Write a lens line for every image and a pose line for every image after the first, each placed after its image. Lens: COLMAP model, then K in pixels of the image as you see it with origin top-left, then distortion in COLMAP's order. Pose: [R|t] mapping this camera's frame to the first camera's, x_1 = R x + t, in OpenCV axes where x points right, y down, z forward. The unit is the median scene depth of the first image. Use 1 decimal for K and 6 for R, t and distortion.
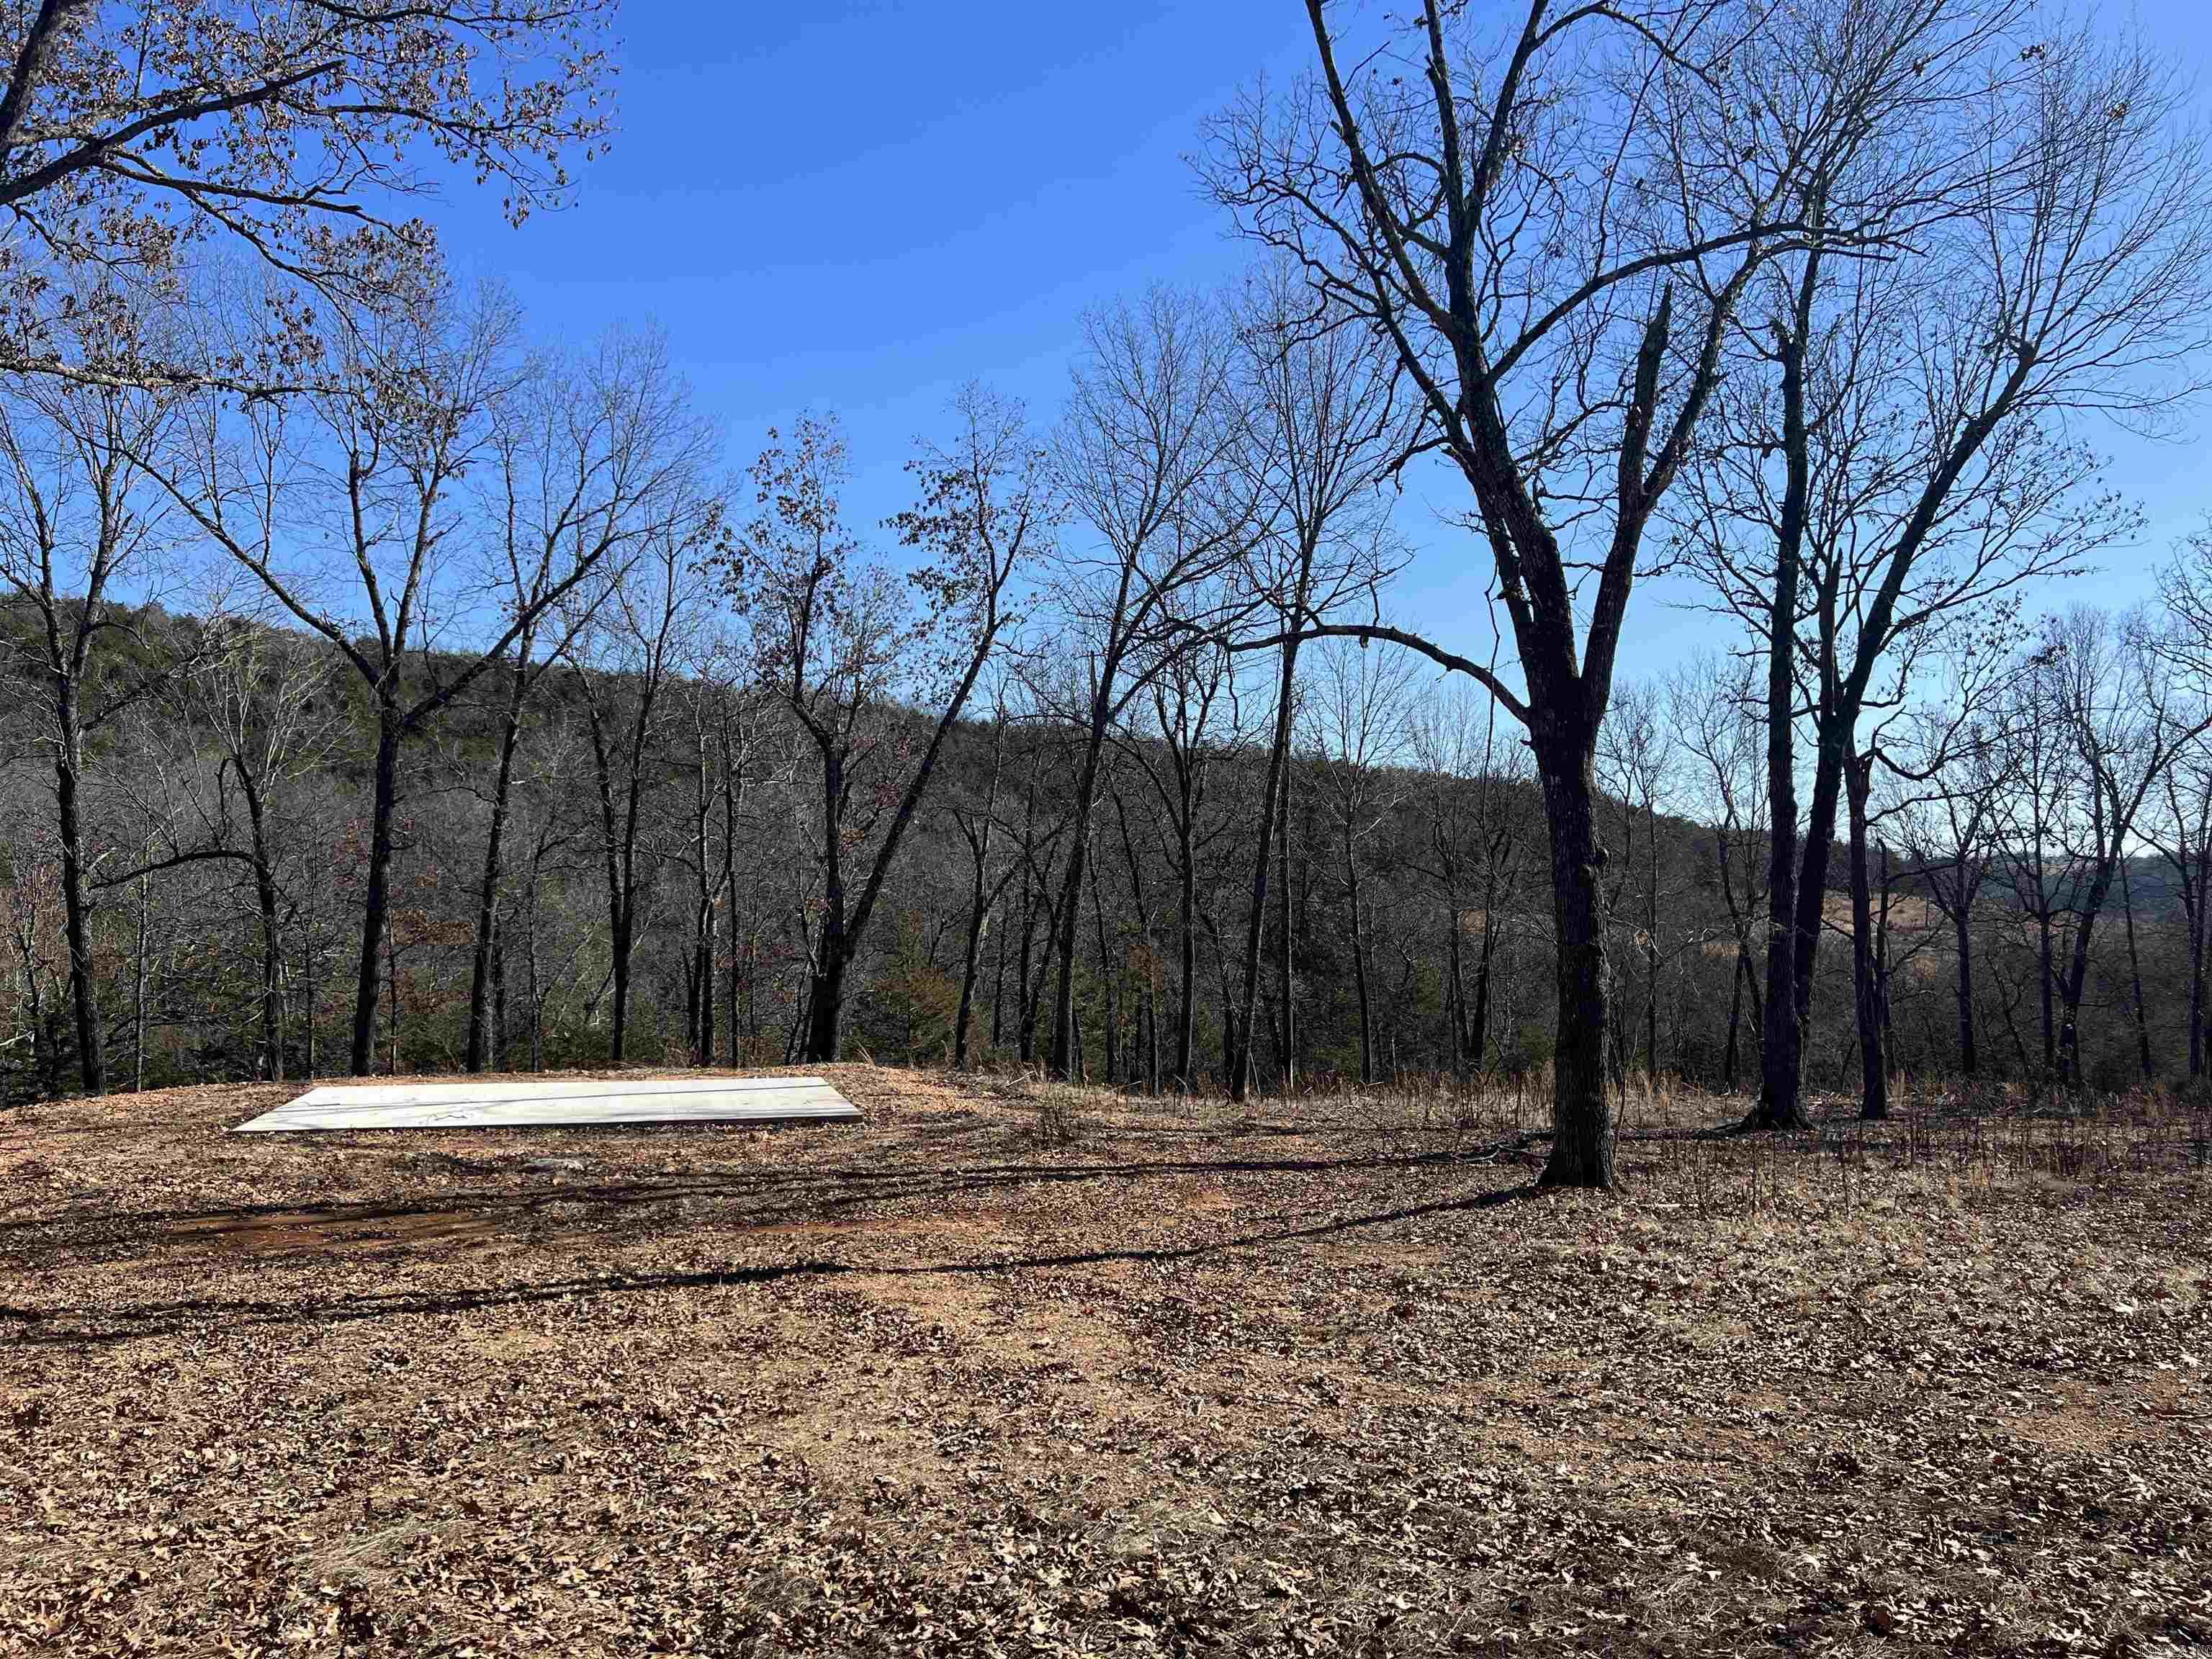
lens RADIAL K [[1658.5, 0, 1104.6], [0, 1658.5, 840.0], [0, 0, 1]] dist [0.070638, -0.082468]
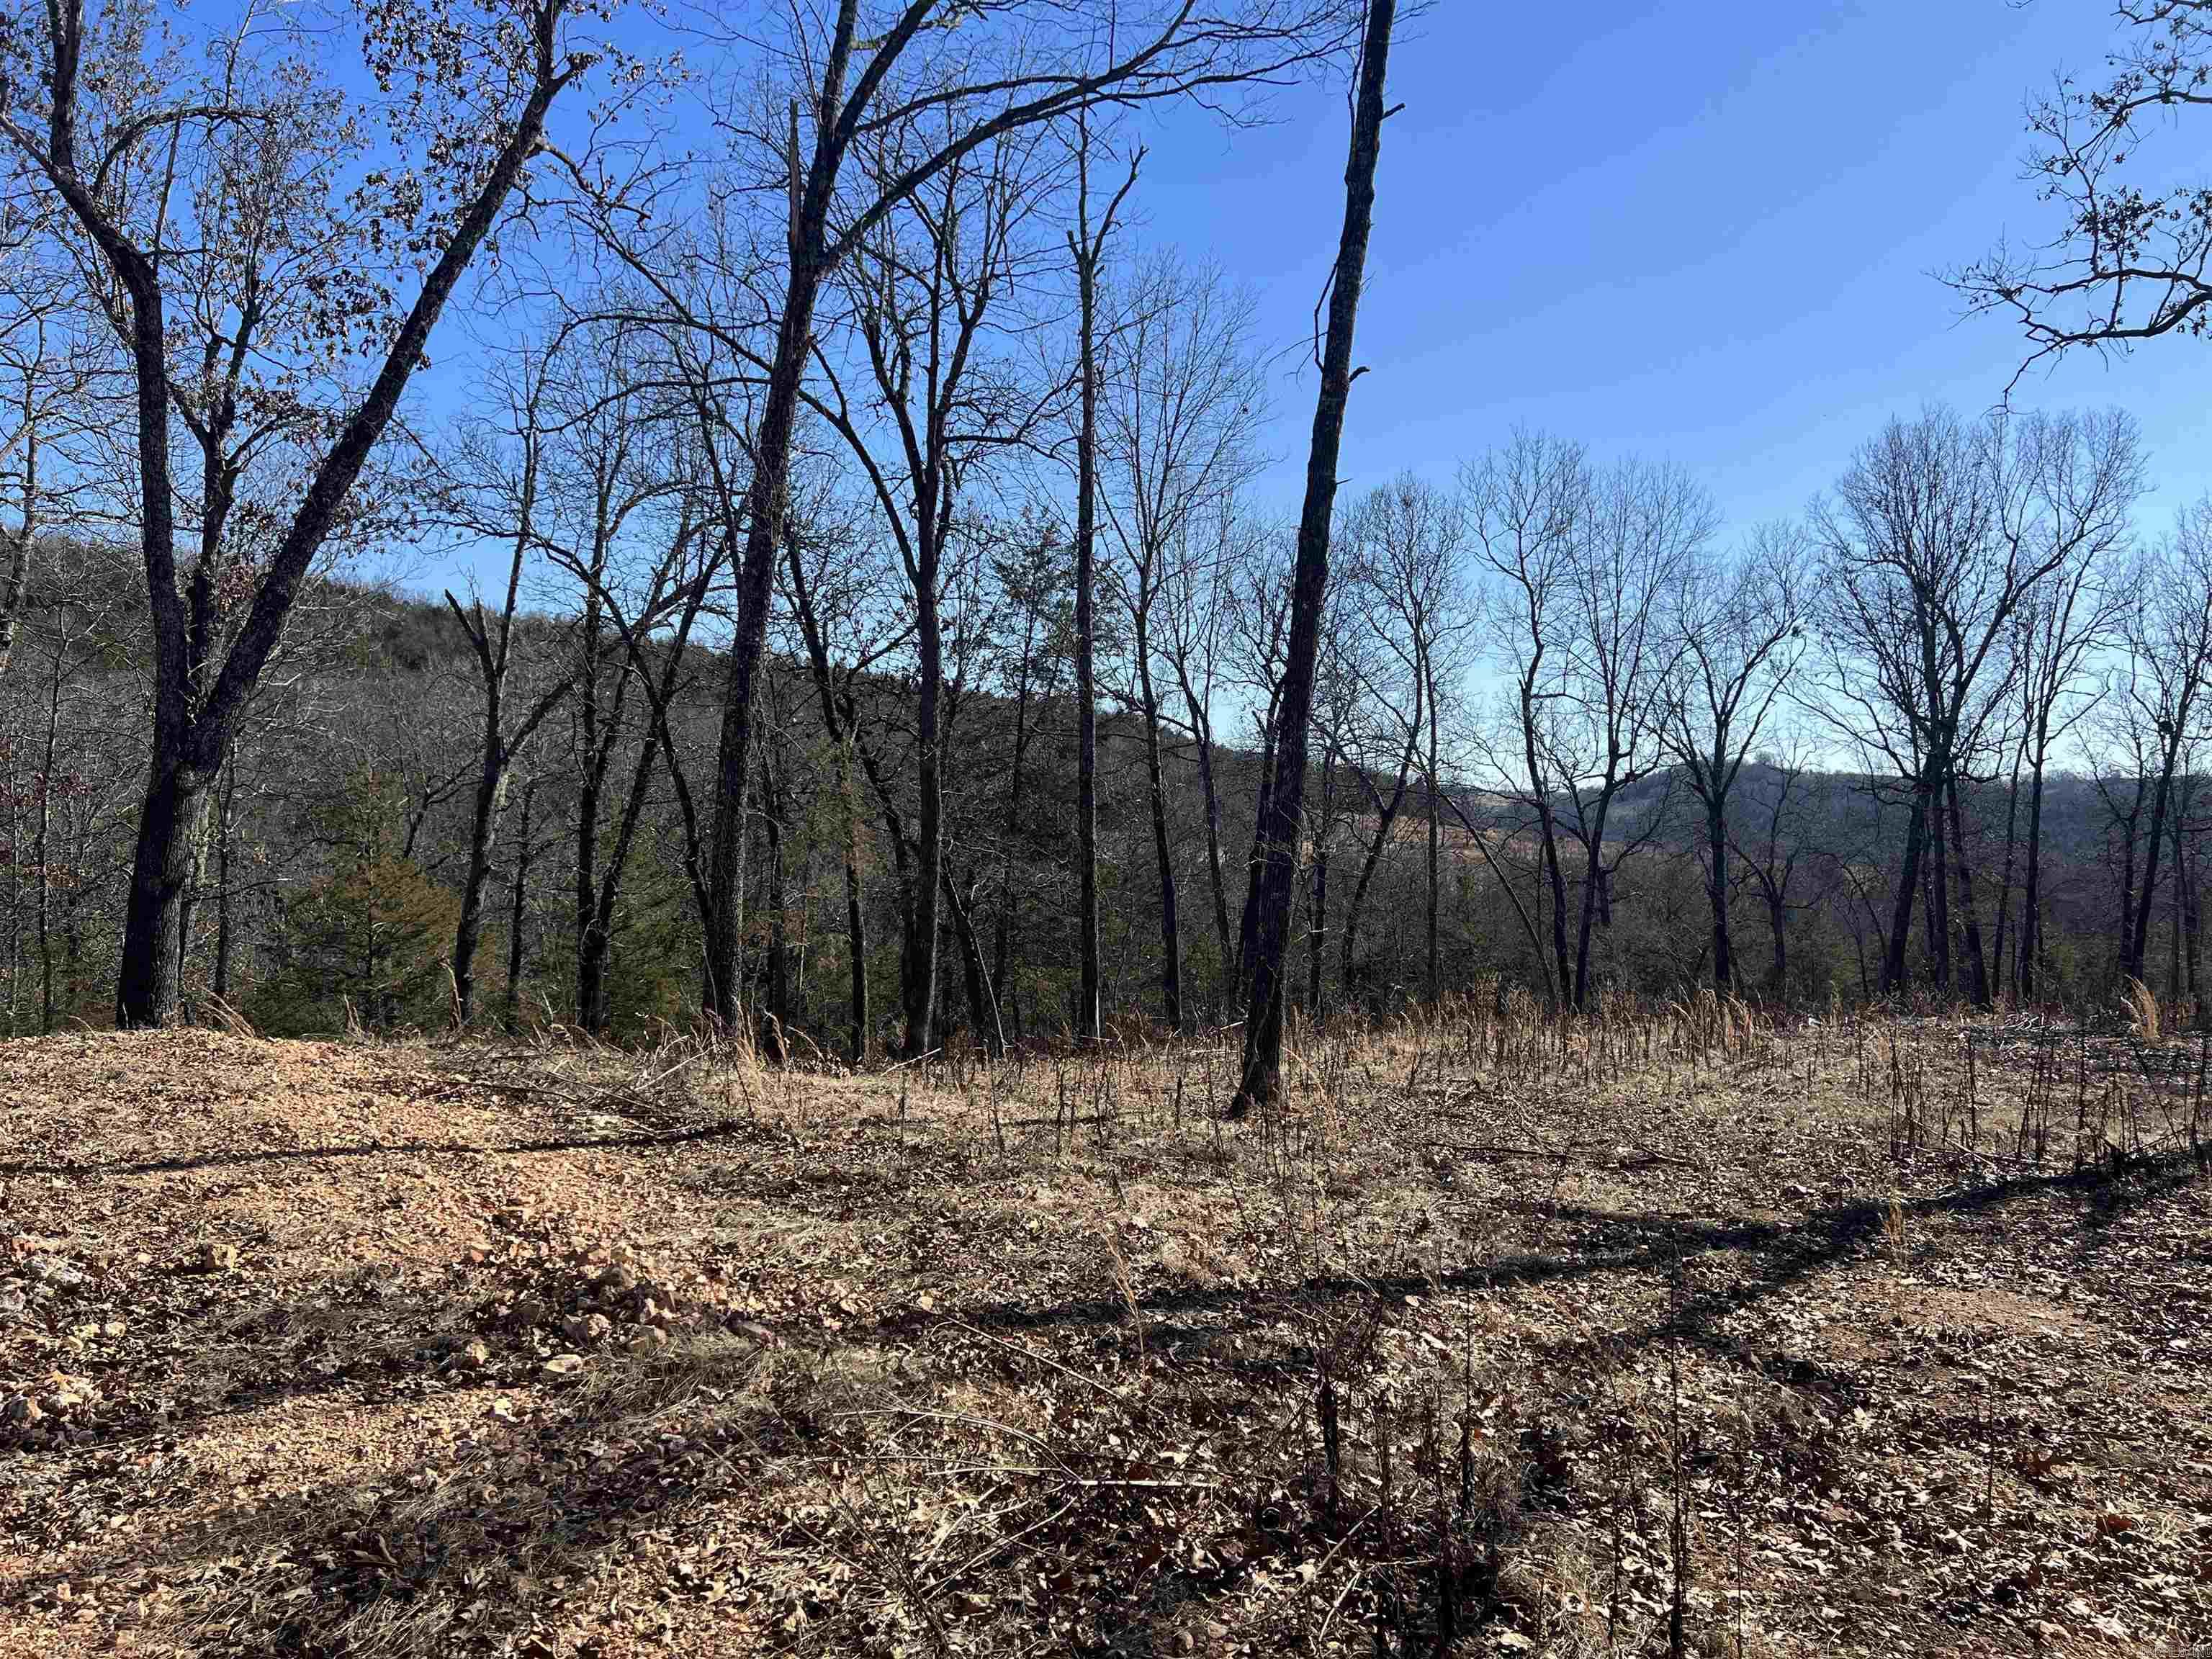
lens RADIAL K [[1658.5, 0, 1104.6], [0, 1658.5, 840.0], [0, 0, 1]] dist [0.070638, -0.082468]
pose [[0.957973, 0.003346, 0.286838, -0.067466], [-0.015055, 0.999140, 0.038625, 0.081068], [-0.286462, -0.041320, 0.957200, 0.635649]]
